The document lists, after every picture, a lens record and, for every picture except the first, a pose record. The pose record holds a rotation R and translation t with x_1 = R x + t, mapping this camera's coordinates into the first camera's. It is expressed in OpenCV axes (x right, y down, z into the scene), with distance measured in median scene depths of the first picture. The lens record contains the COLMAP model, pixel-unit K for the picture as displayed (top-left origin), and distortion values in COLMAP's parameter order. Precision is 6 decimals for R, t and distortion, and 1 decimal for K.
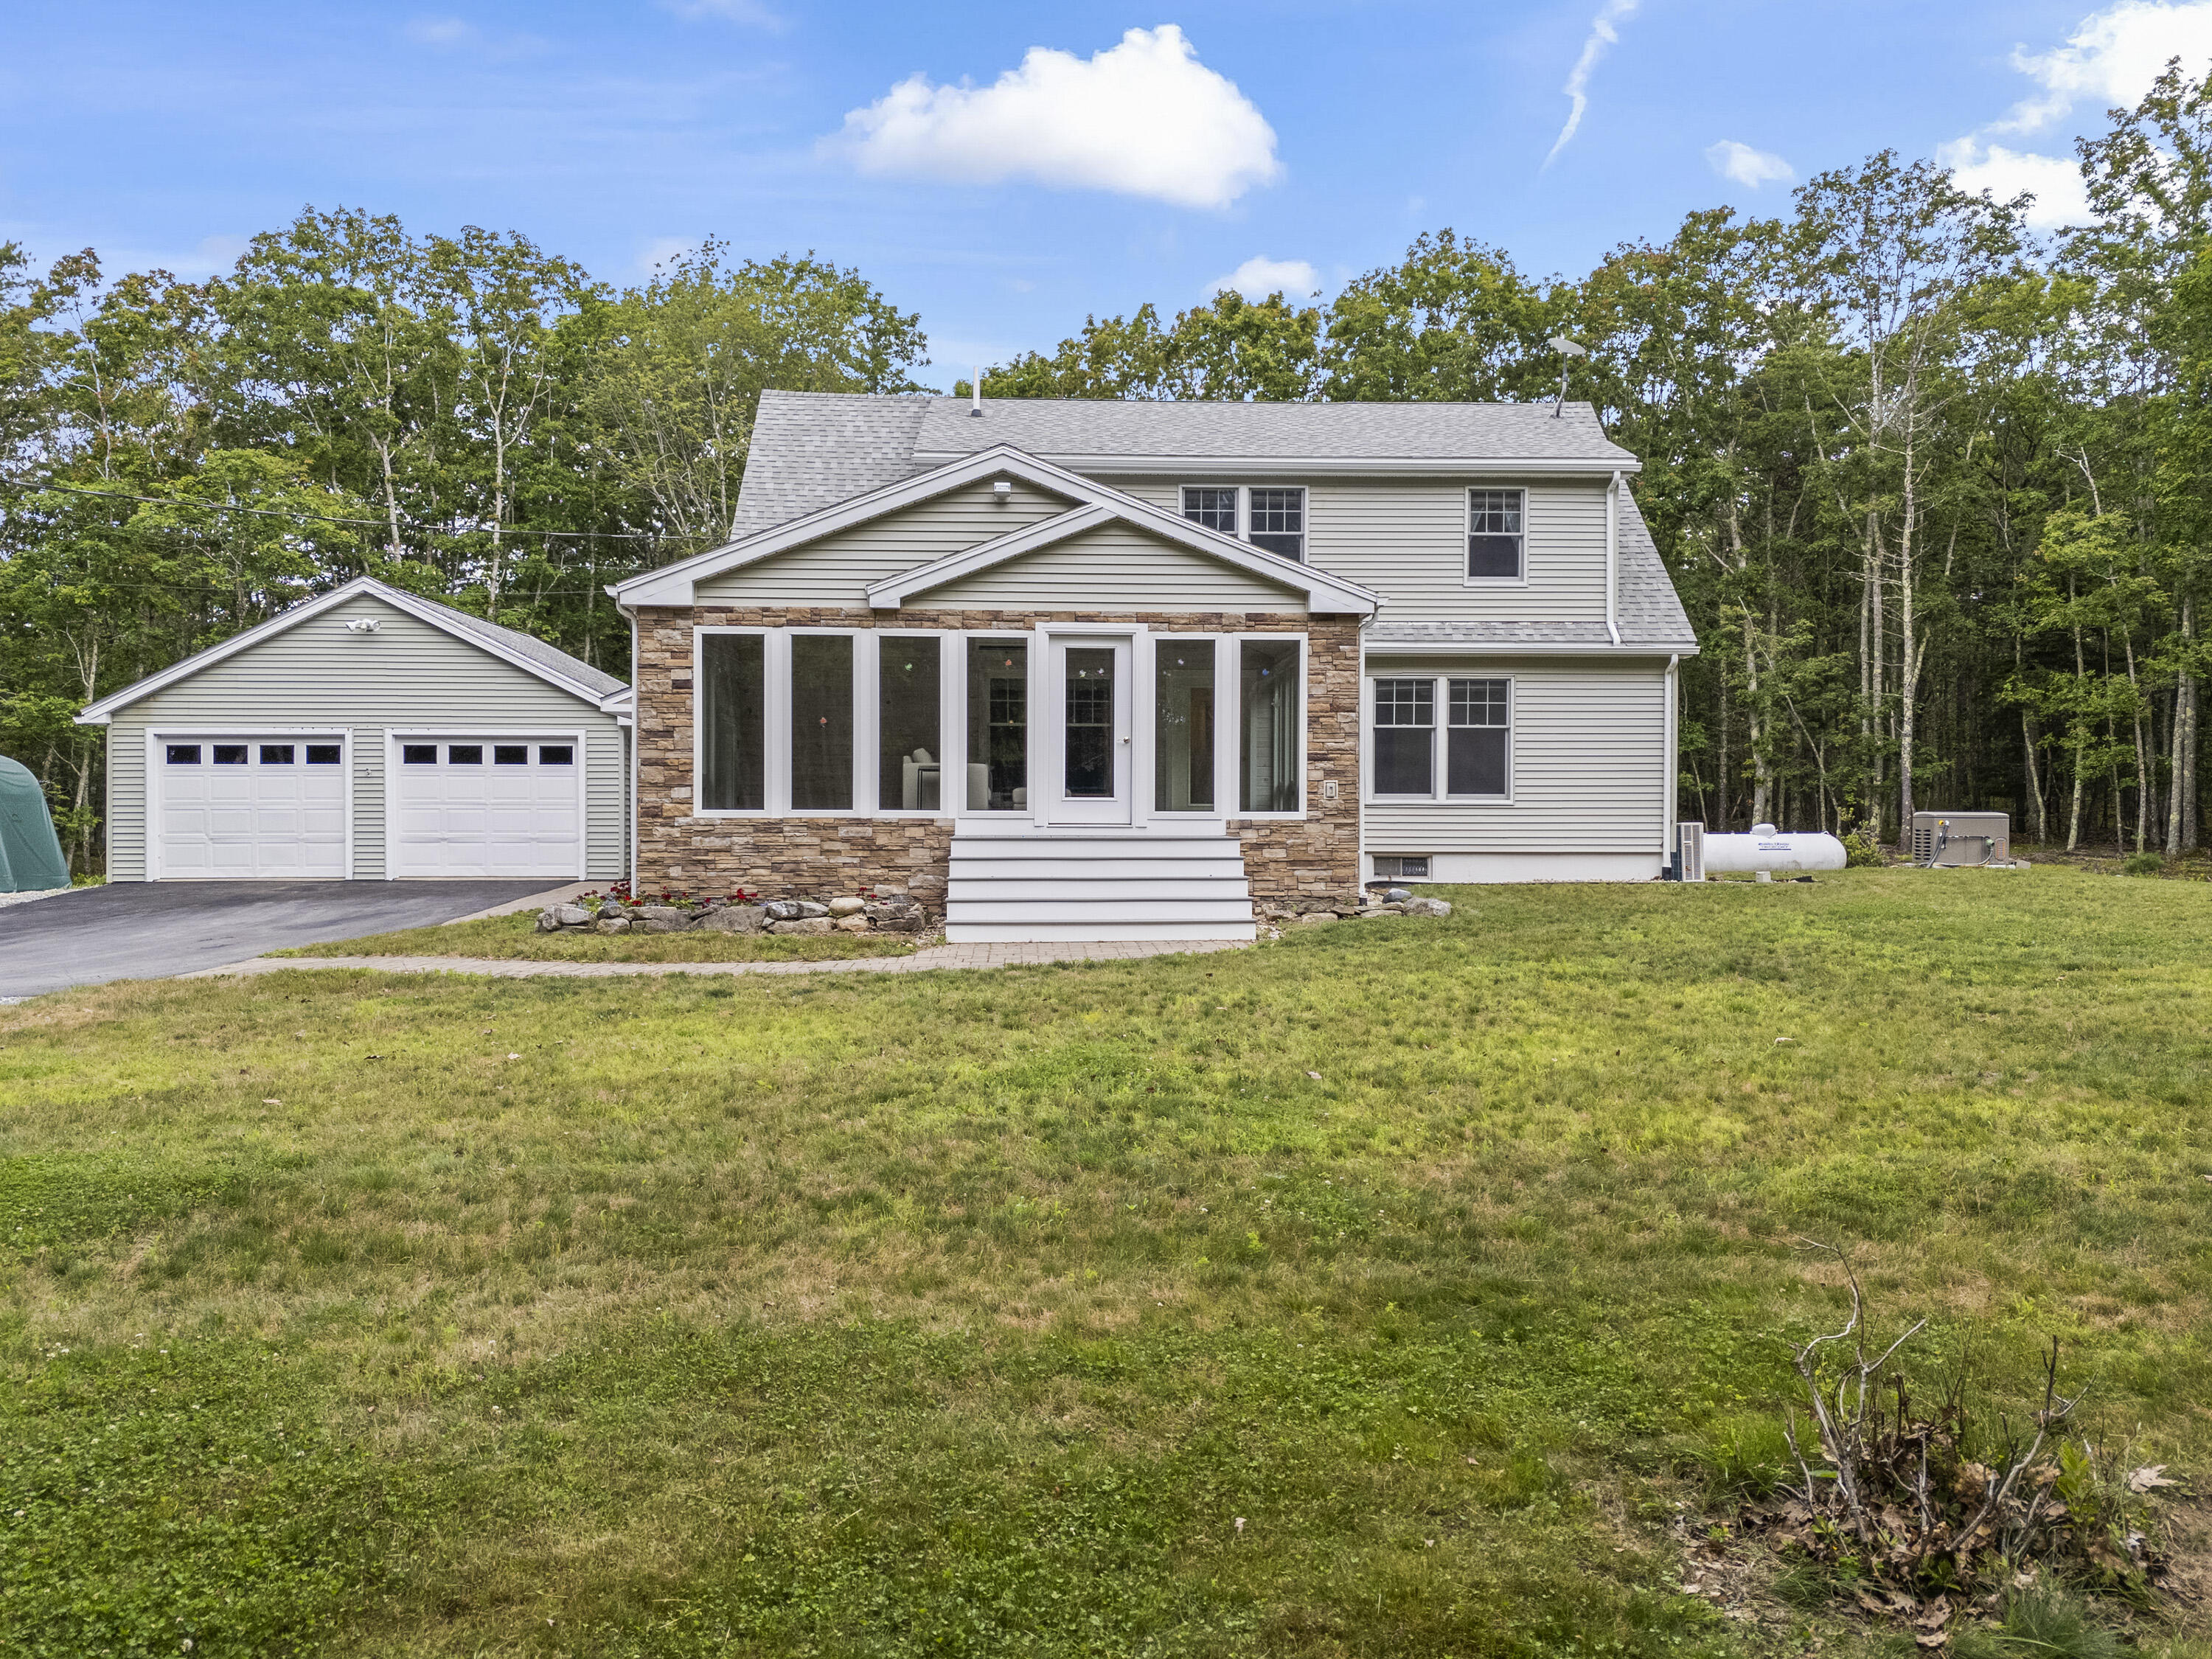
lens RADIAL K [[1615.4, 0, 1139.2], [0, 1615.4, 839.3], [0, 0, 1]] dist [0.077830, -0.072319]
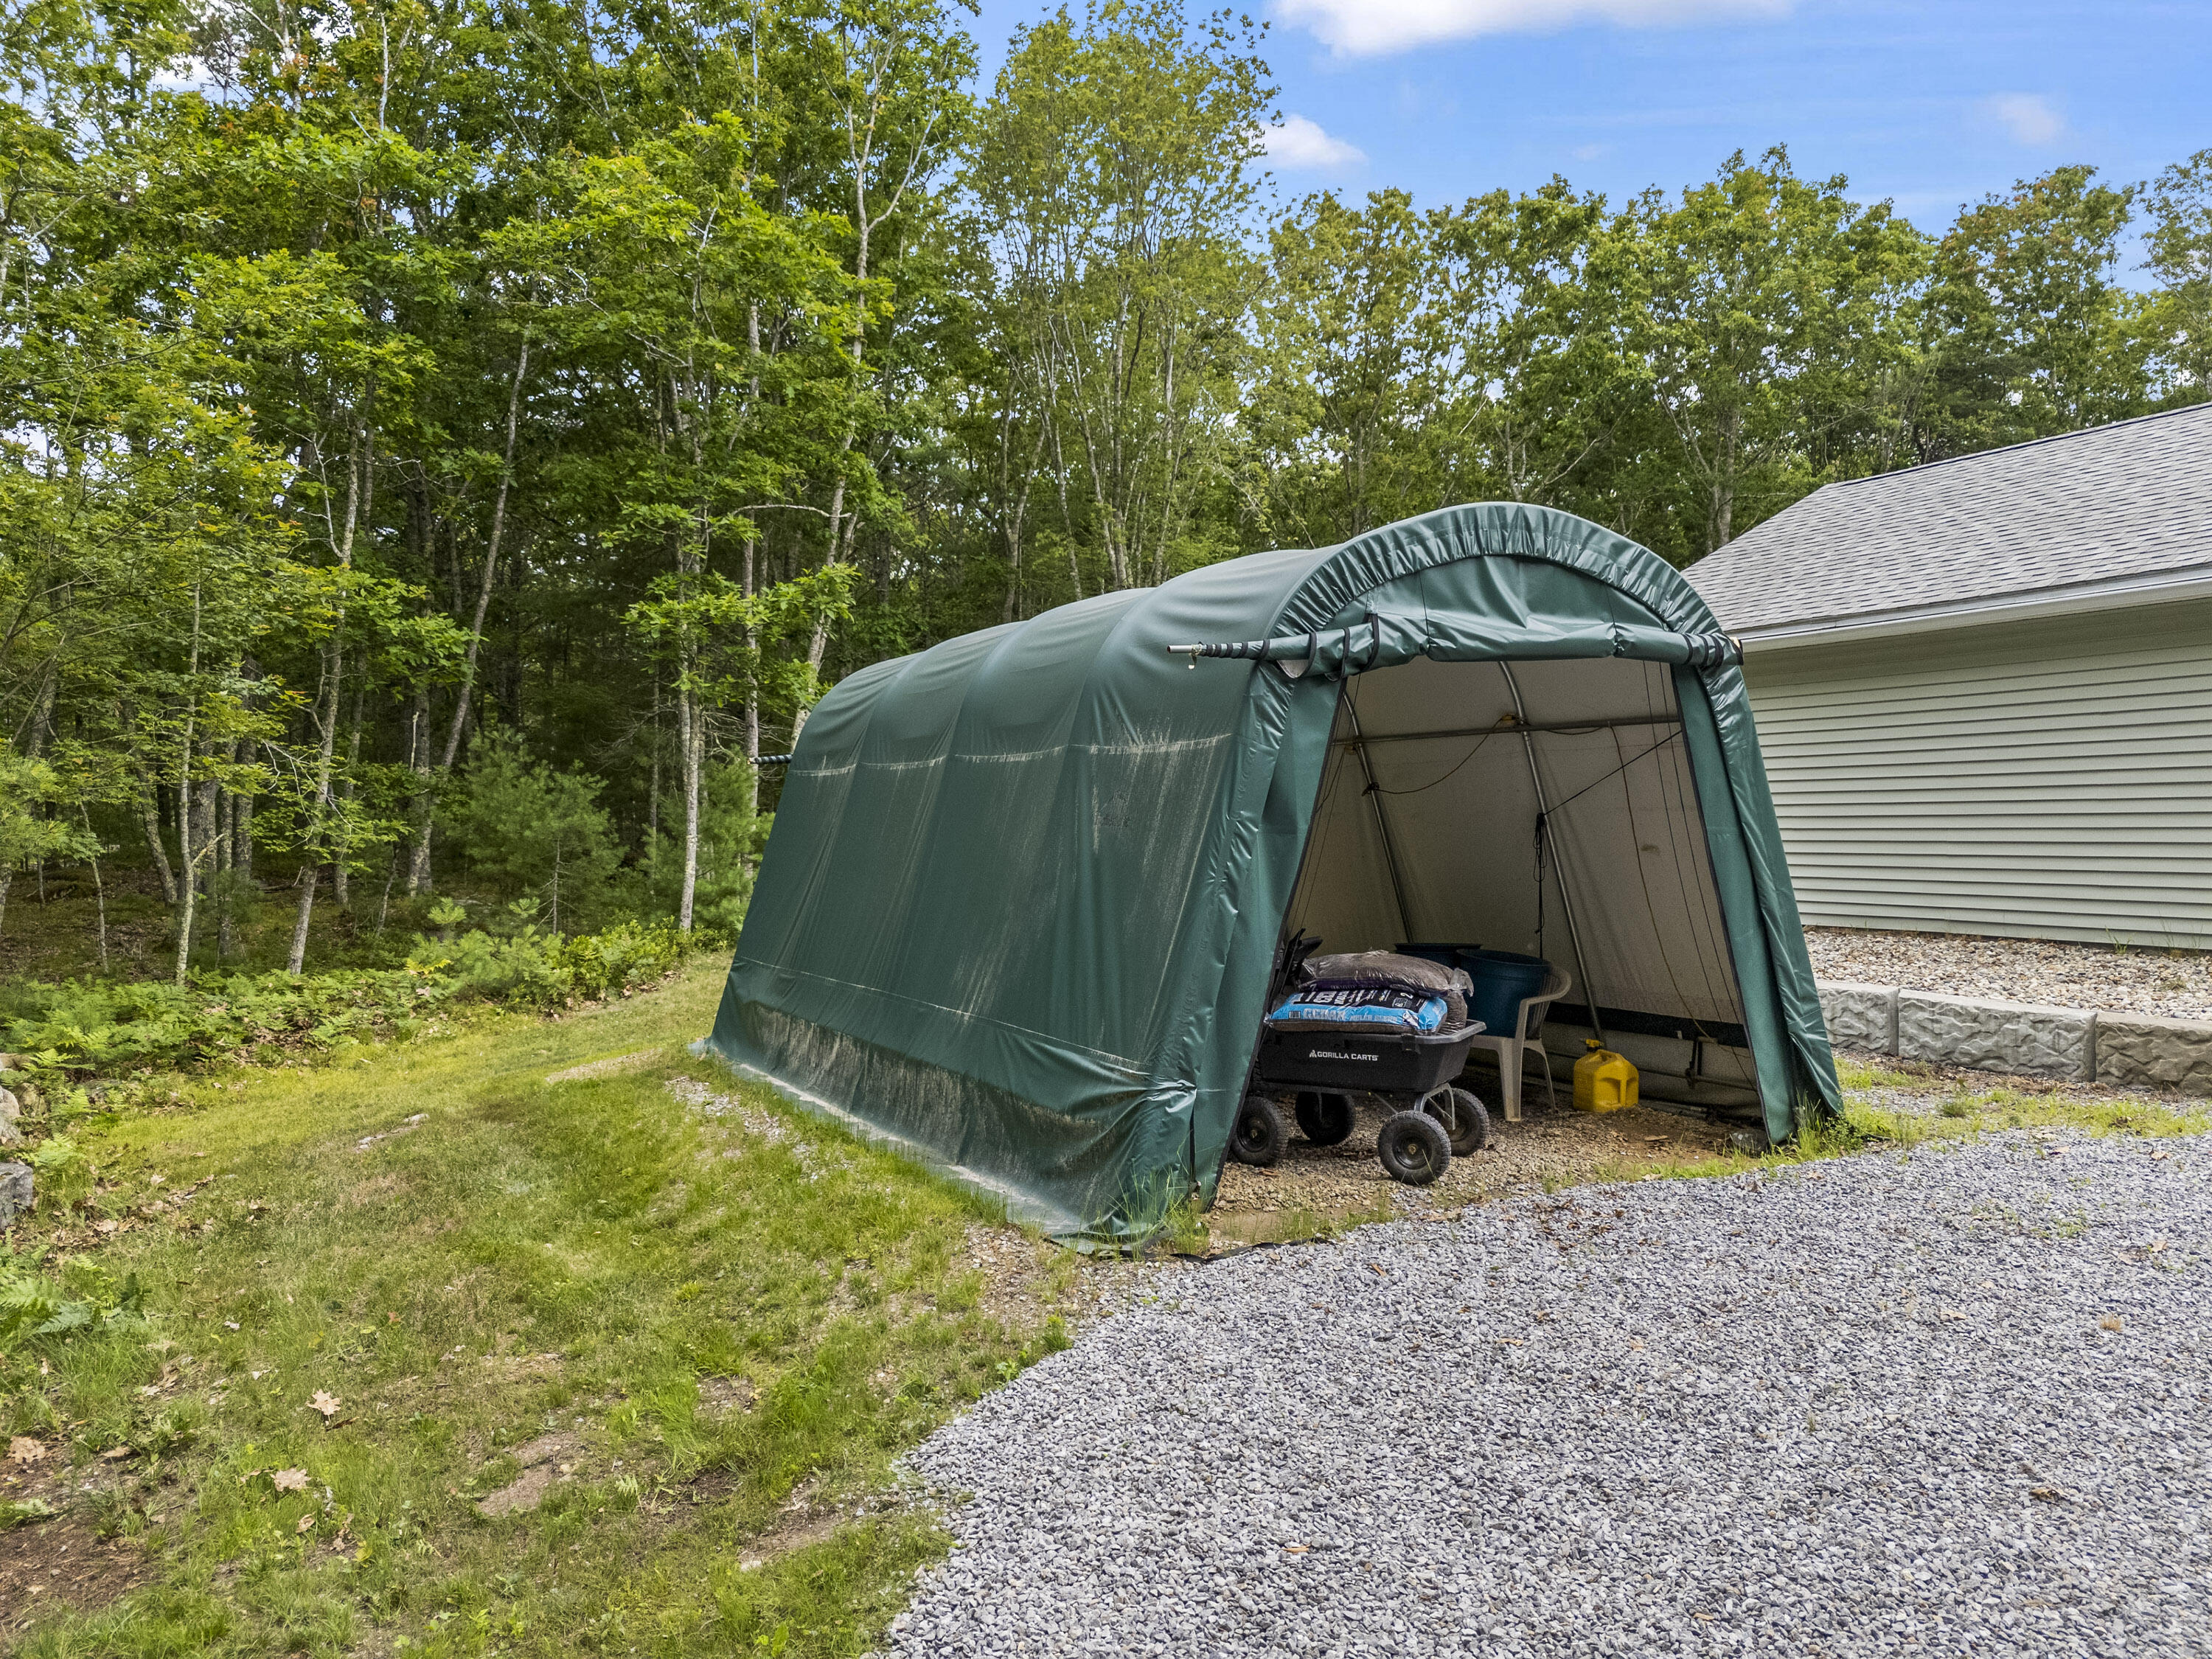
lens RADIAL K [[1615.4, 0, 1102.6], [0, 1615.4, 831.0], [0, 0, 1]] dist [0.077830, -0.072319]
pose [[0.906531, -0.002699, 0.422131, -1.530491], [0.007776, 0.999917, -0.010307, -0.008368], [-0.422068, 0.012626, 0.906476, 1.107189]]
